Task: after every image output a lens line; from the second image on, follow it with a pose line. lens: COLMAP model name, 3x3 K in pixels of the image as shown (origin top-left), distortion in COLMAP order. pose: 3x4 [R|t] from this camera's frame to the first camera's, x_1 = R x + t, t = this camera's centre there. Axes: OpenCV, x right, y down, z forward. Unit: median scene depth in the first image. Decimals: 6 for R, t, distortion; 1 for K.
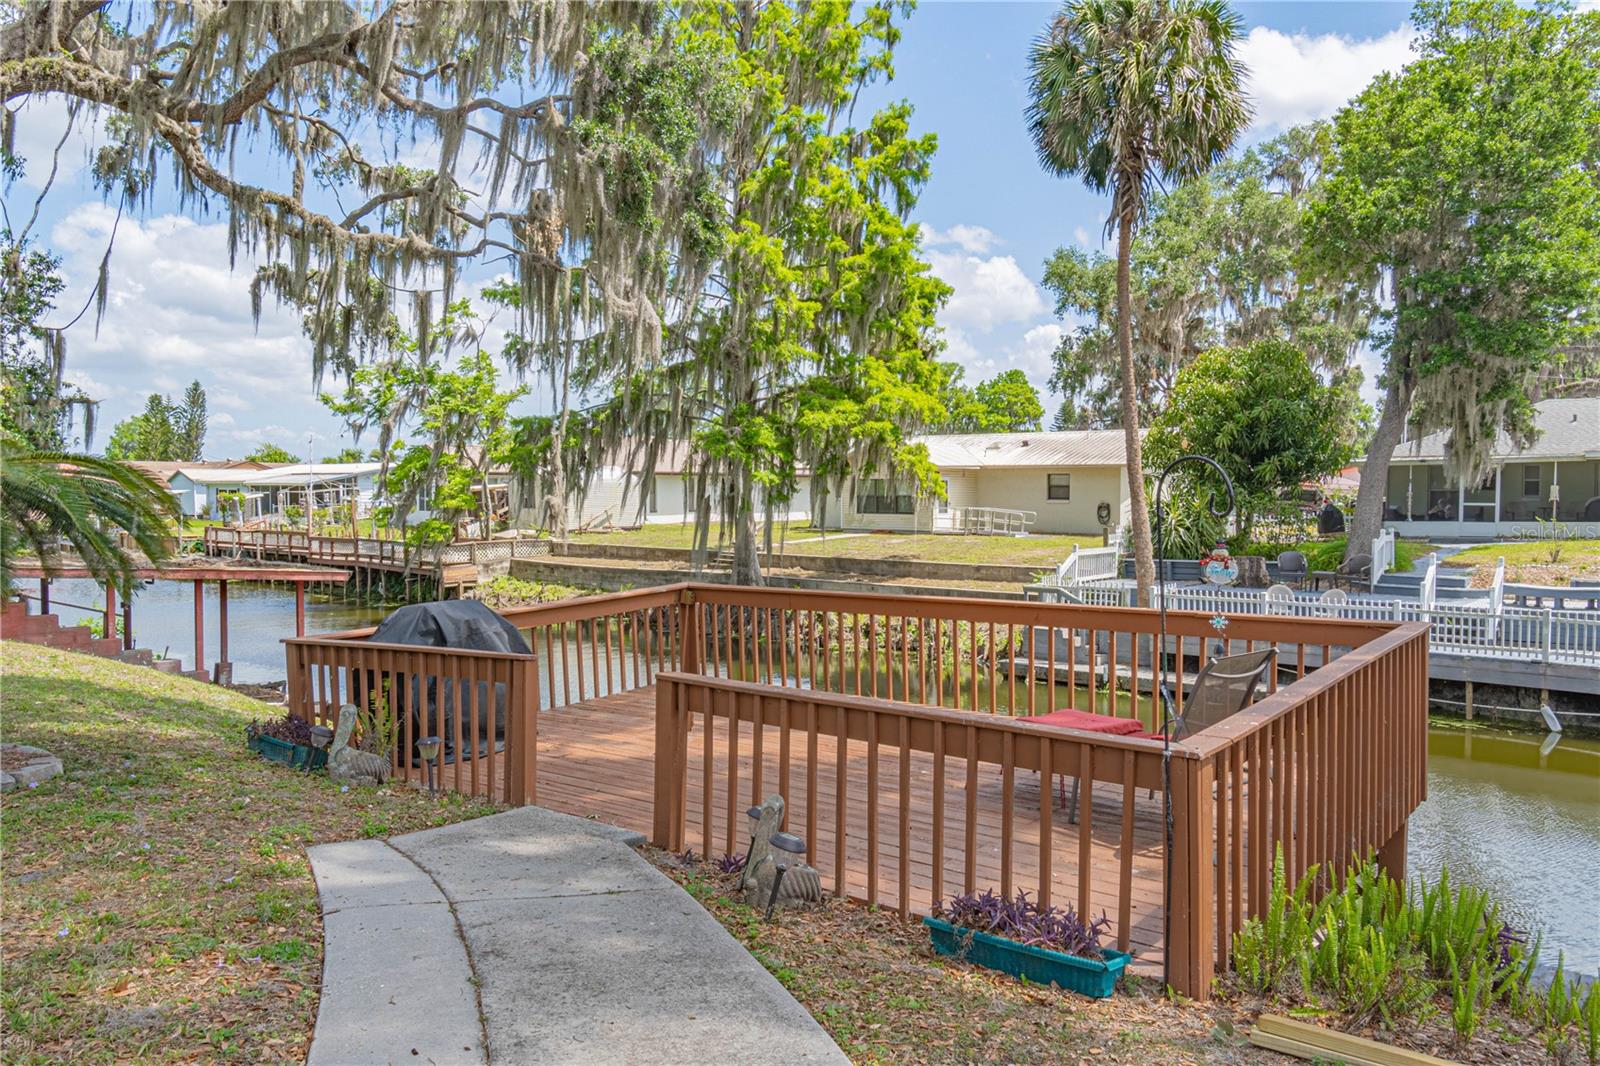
lens RADIAL K [[1176.2, 0, 808.9], [0, 1176.2, 526.9], [0, 0, 1]] dist [-0.007238, 0.005518]
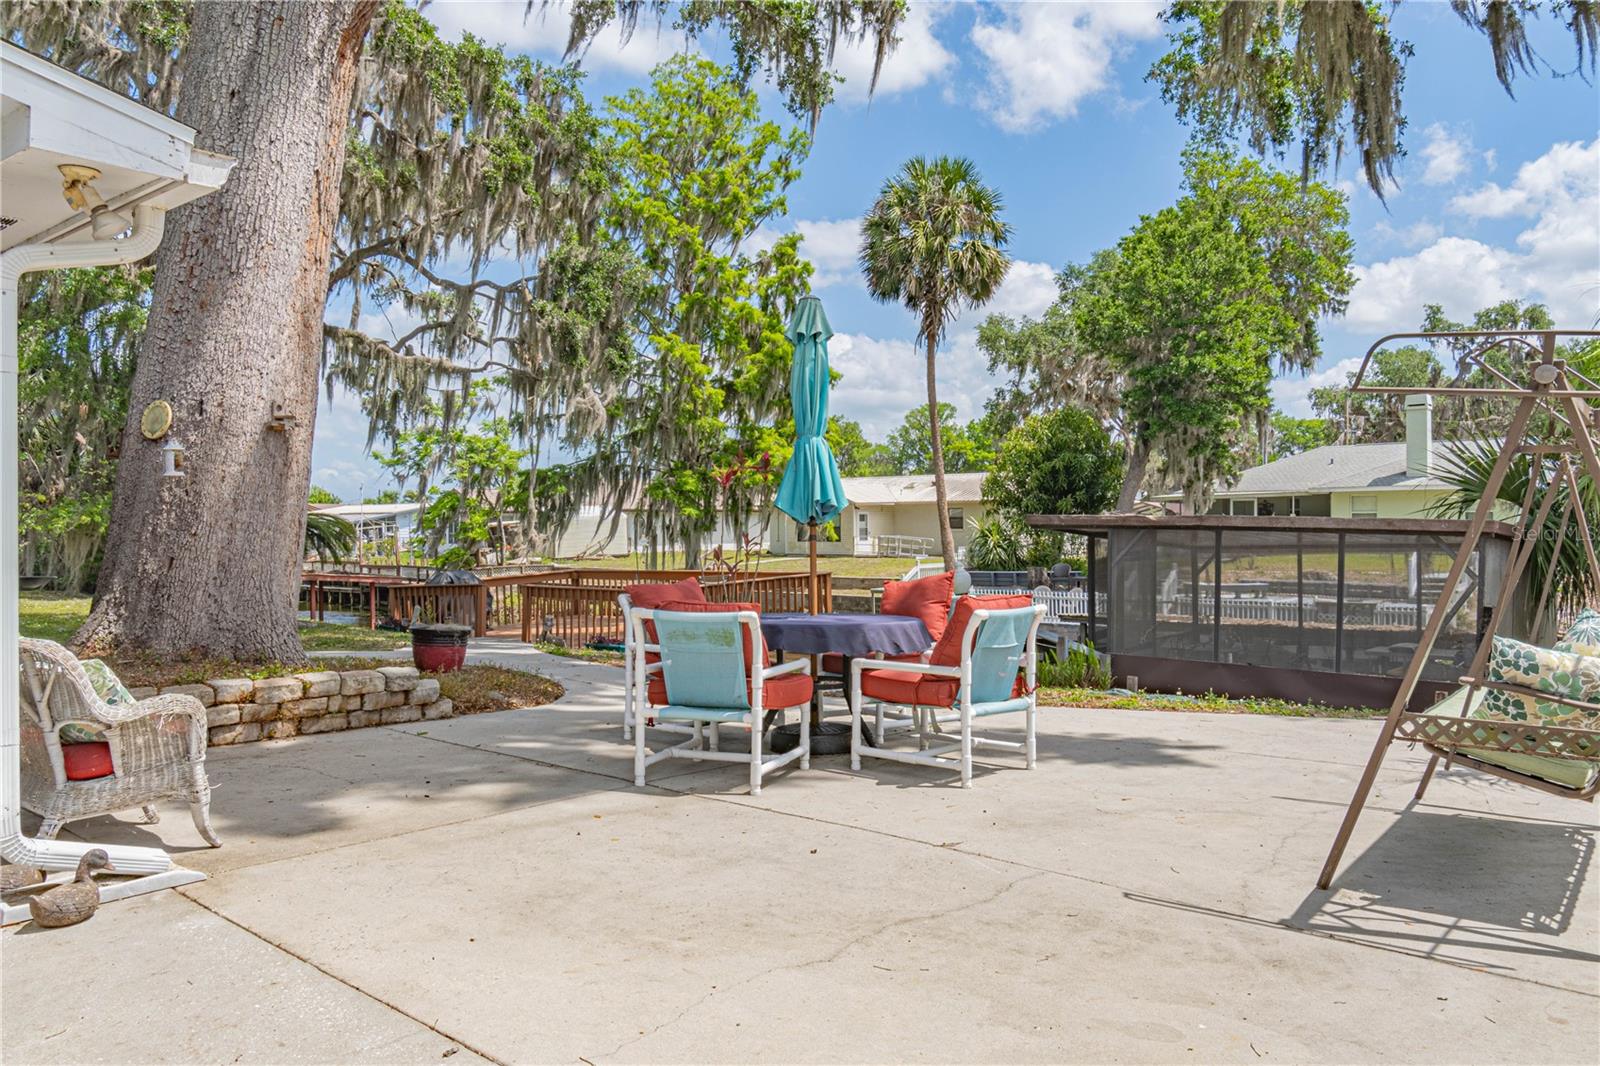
lens RADIAL K [[1170.8, 0, 799.3], [0, 1170.8, 504.2], [0, 0, 1]] dist [-0.007134, -0.003576]
pose [[0.999418, -0.011172, -0.032217, 0.116100], [0.009626, 0.998812, -0.047770, 0.011701], [0.032713, 0.047432, 0.998339, -0.326553]]
